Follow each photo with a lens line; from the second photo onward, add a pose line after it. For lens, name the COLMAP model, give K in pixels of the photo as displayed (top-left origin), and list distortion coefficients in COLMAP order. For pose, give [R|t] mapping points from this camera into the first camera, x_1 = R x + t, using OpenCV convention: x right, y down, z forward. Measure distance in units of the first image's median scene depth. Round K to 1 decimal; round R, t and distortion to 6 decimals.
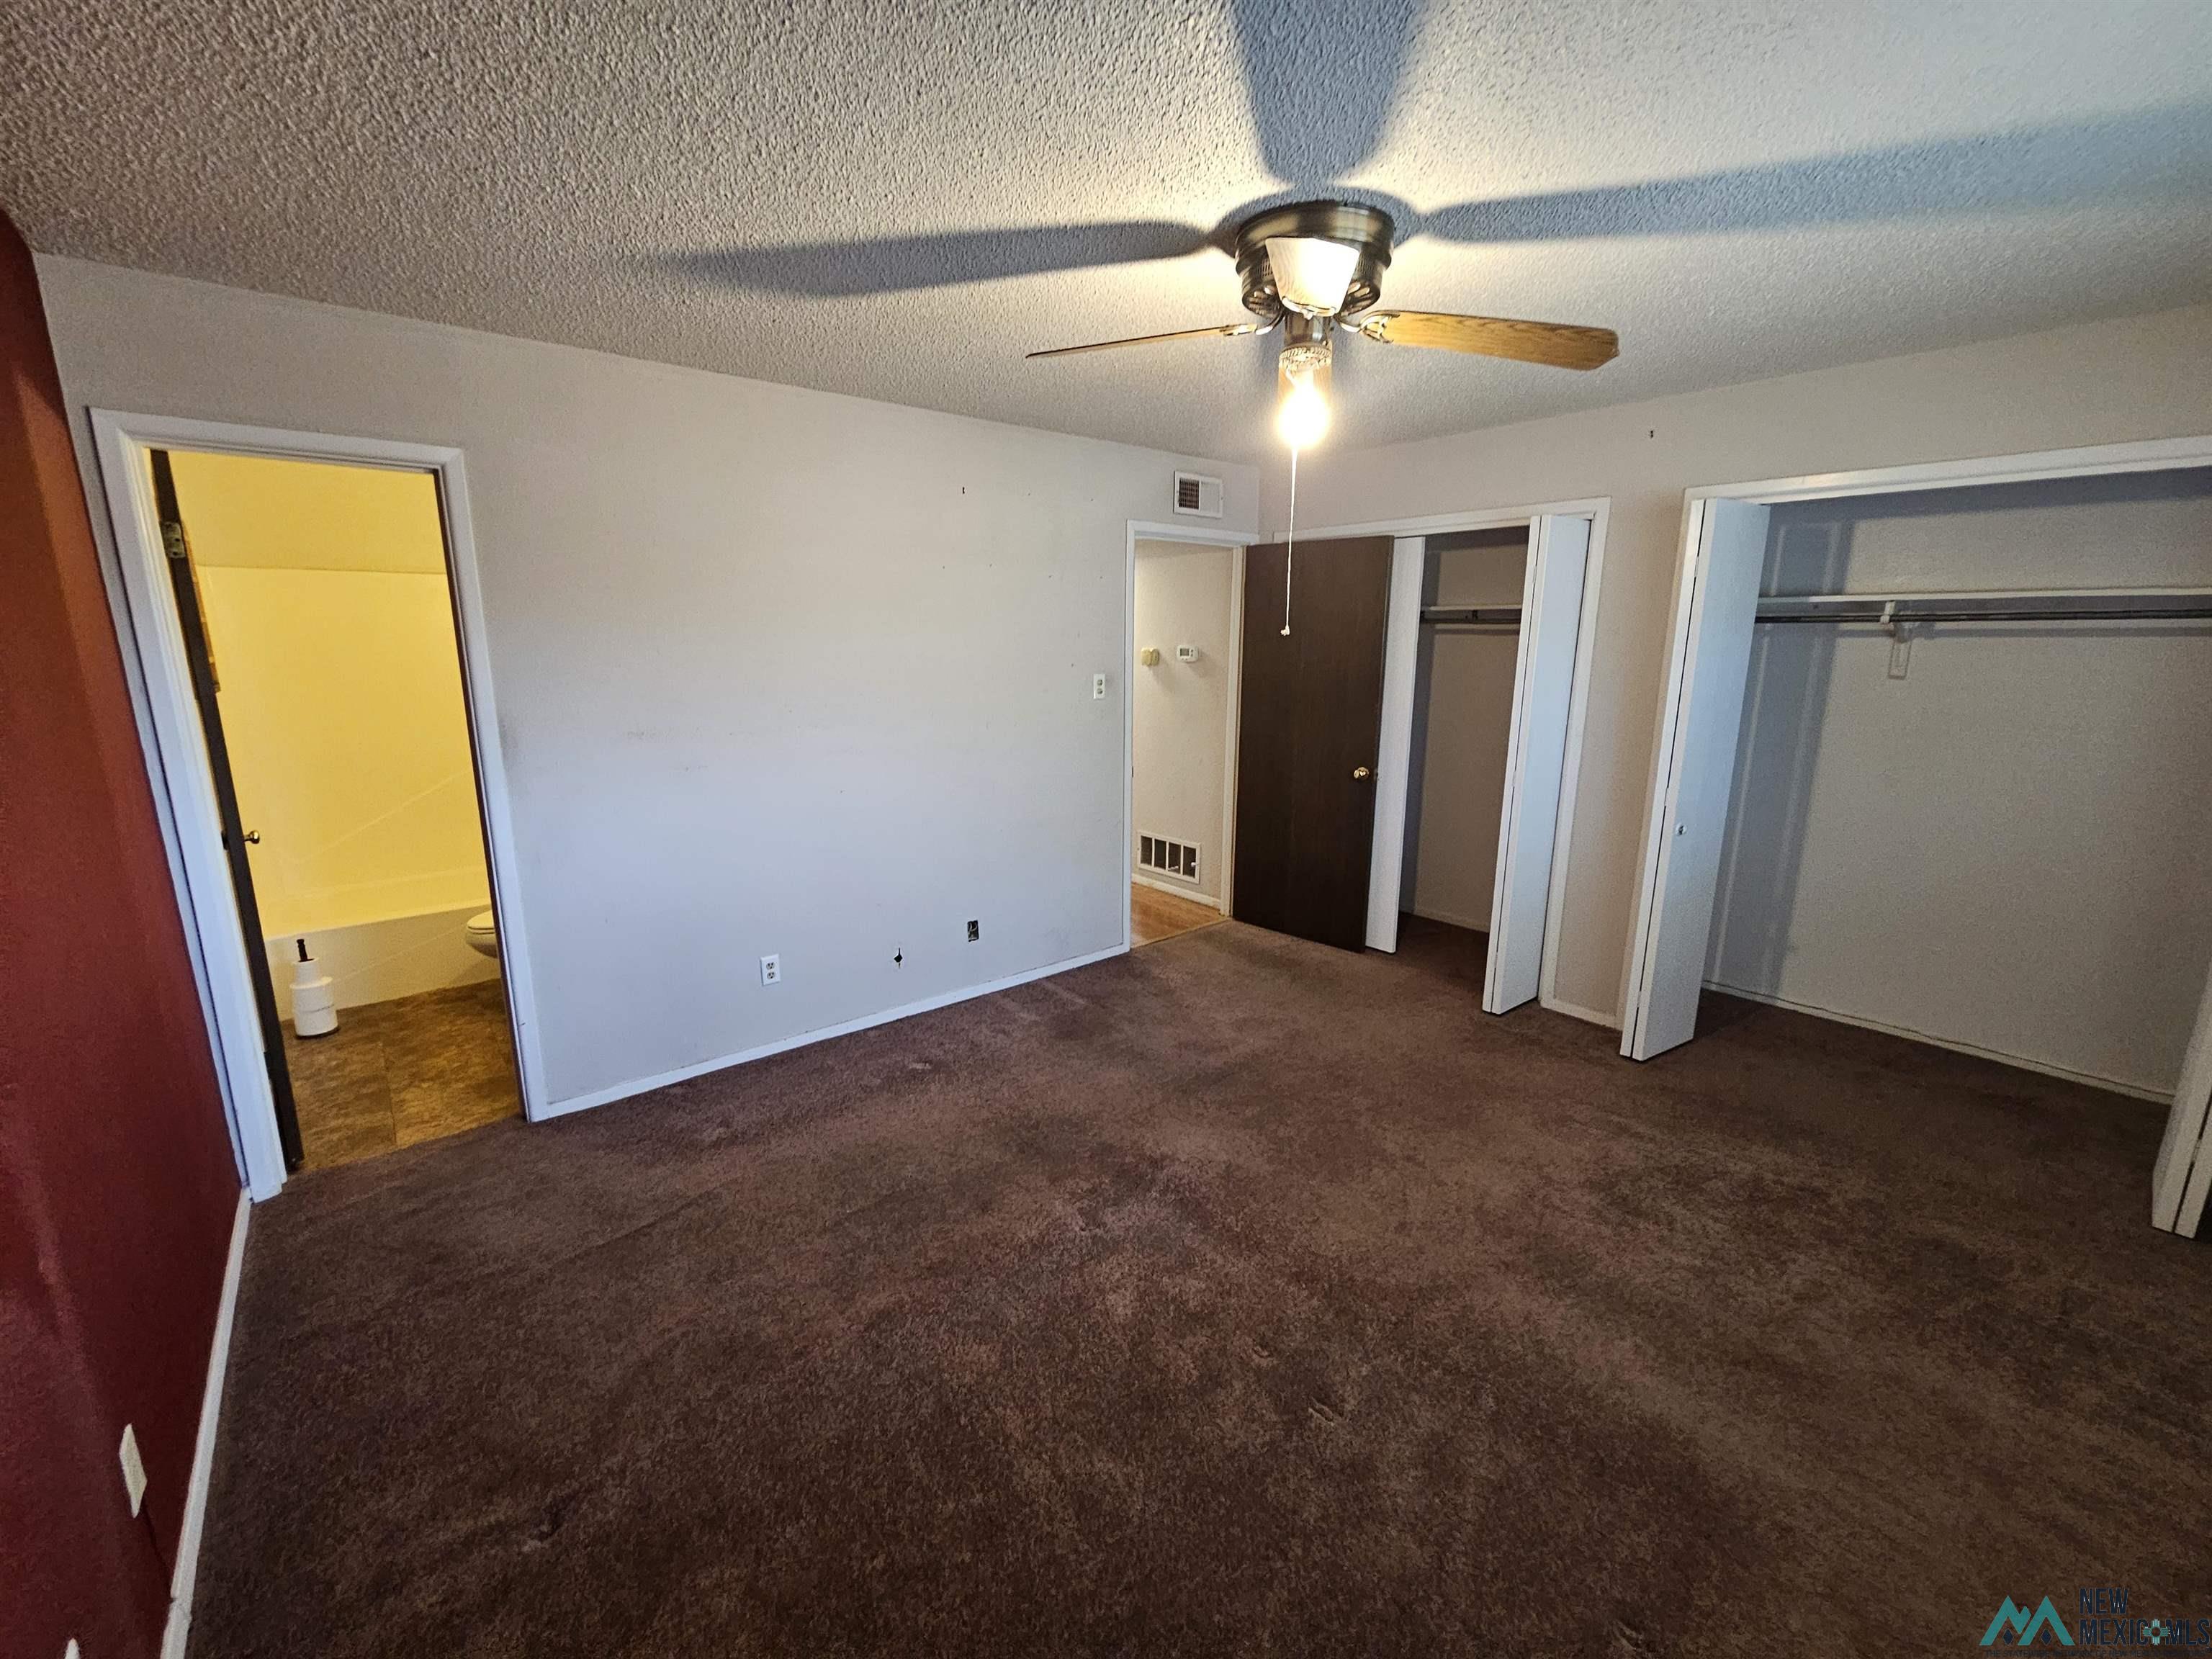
lens RADIAL K [[909.1, 0, 1100.6], [0, 909.1, 834.0], [0, 0, 1]] dist [-0.002540, -0.001252]
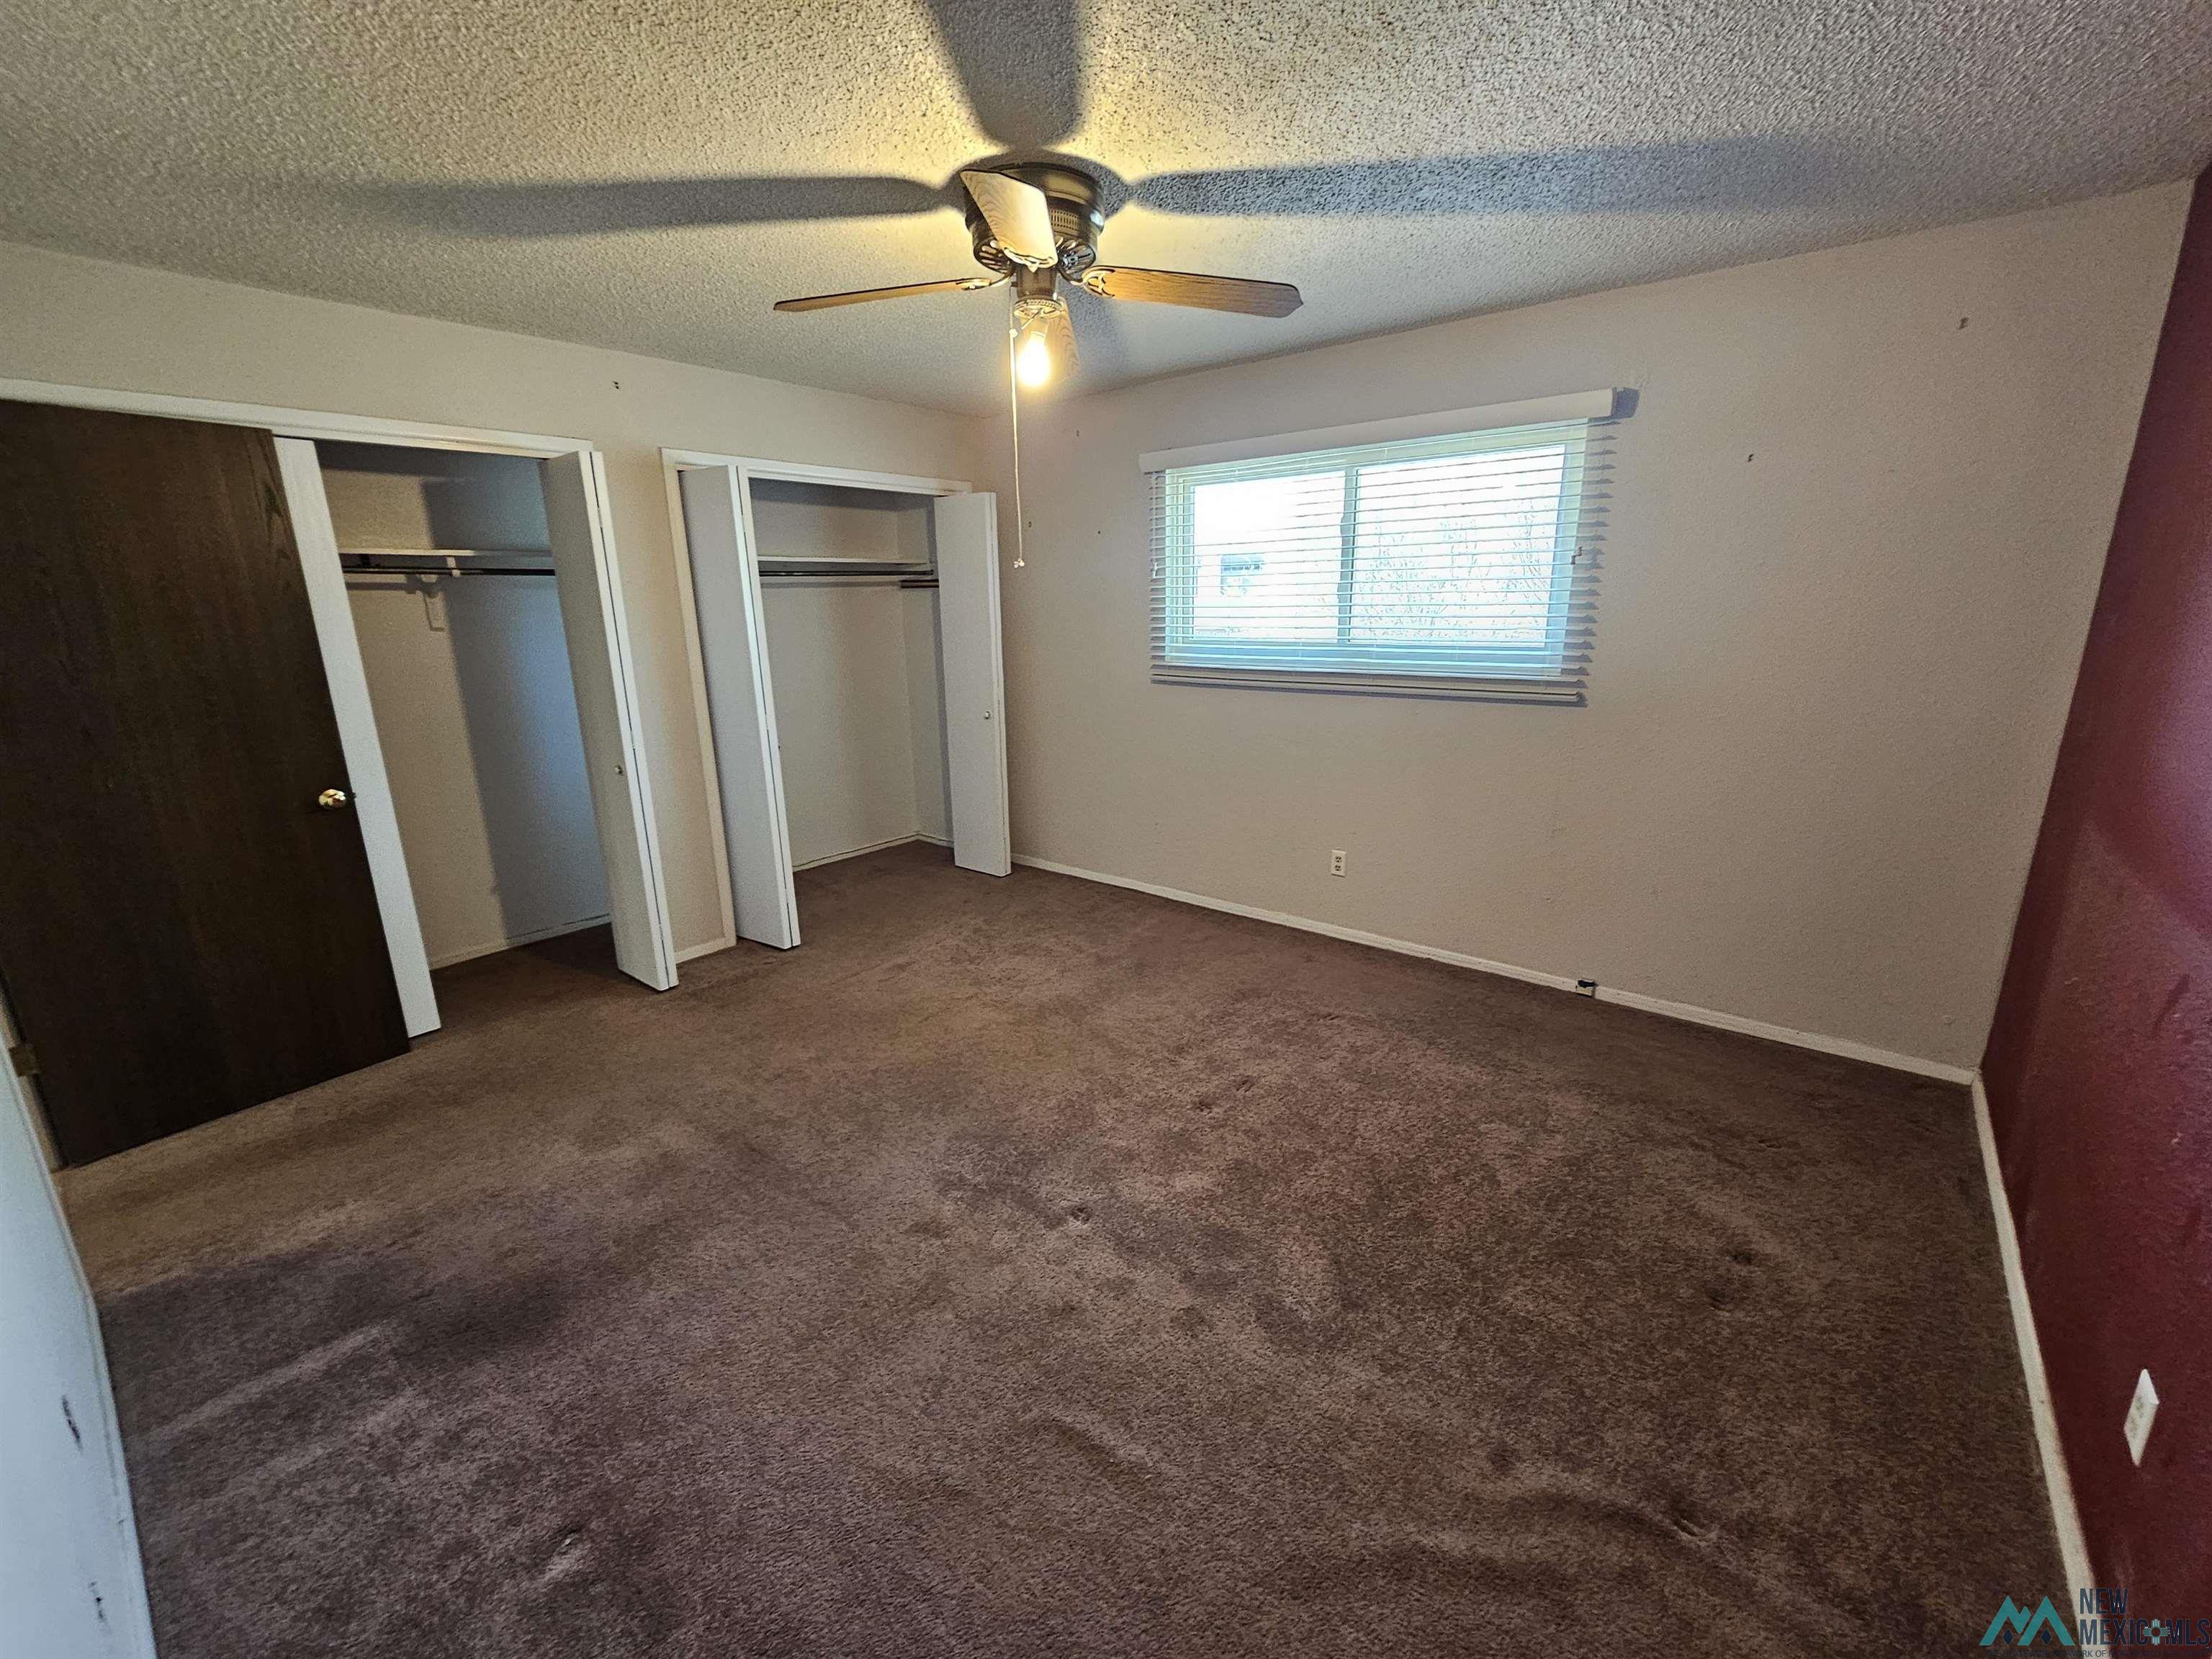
lens RADIAL K [[909.1, 0, 1100.6], [0, 909.1, 834.0], [0, 0, 1]] dist [-0.002540, -0.001252]
pose [[-0.183751, -0.247122, 0.951402, -0.534709], [0.226045, 0.931320, 0.285564, -0.126456], [-0.956629, 0.267532, -0.115271, 0.662792]]
